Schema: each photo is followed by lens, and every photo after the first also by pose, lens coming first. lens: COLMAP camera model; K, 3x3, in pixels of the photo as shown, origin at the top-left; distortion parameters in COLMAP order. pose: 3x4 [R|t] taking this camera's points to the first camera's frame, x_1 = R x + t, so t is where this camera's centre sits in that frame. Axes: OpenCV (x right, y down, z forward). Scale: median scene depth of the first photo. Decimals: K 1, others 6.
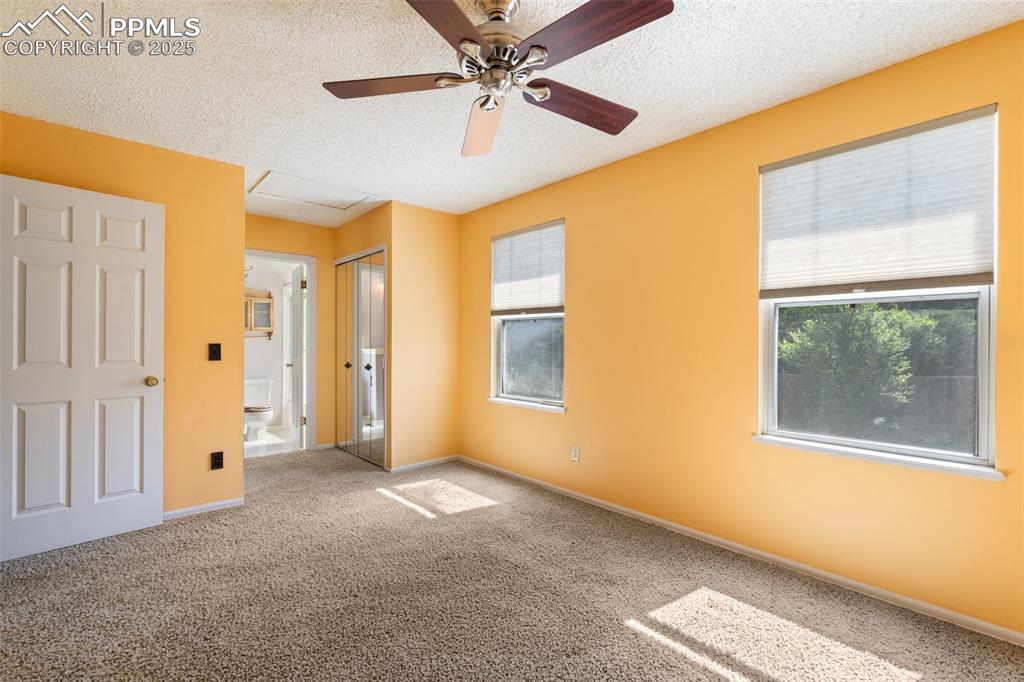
lens RADIAL K [[454.7, 0, 505.2], [0, 454.7, 340.5], [0, 0, 1]] dist [-0.004153, 0.001130]
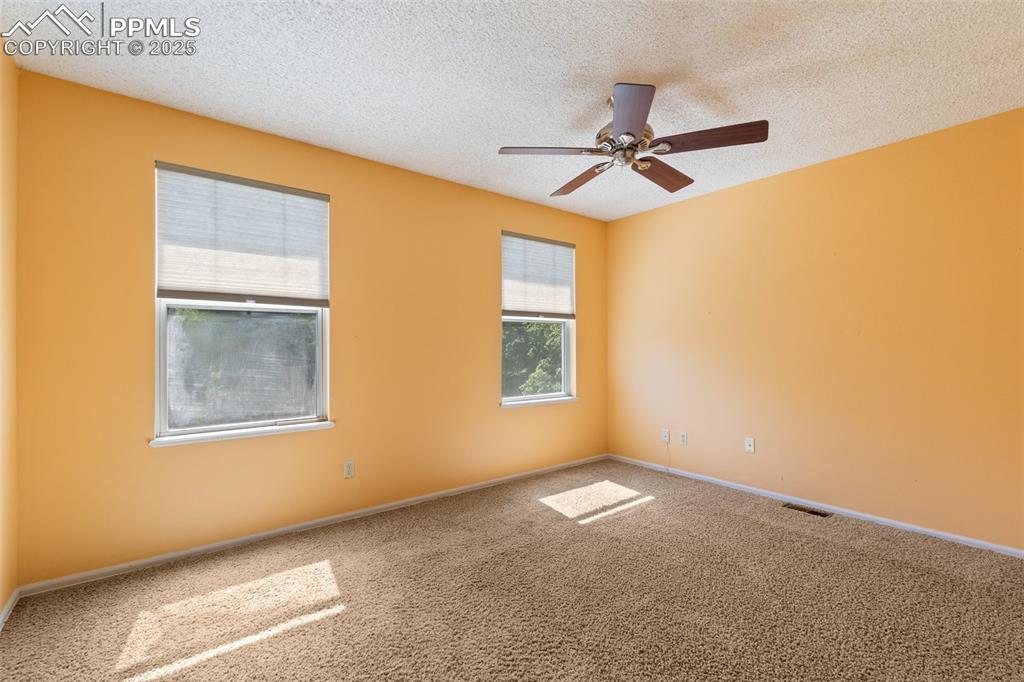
lens RADIAL K [[454.7, 0, 503.8], [0, 454.7, 345.7], [0, 0, 1]] dist [-0.004153, 0.001130]
pose [[0.058635, 0.002707, 0.998276, -0.737513], [0.002023, 0.999994, -0.002830, 0.012409], [-0.998277, 0.002185, 0.058629, 0.671403]]
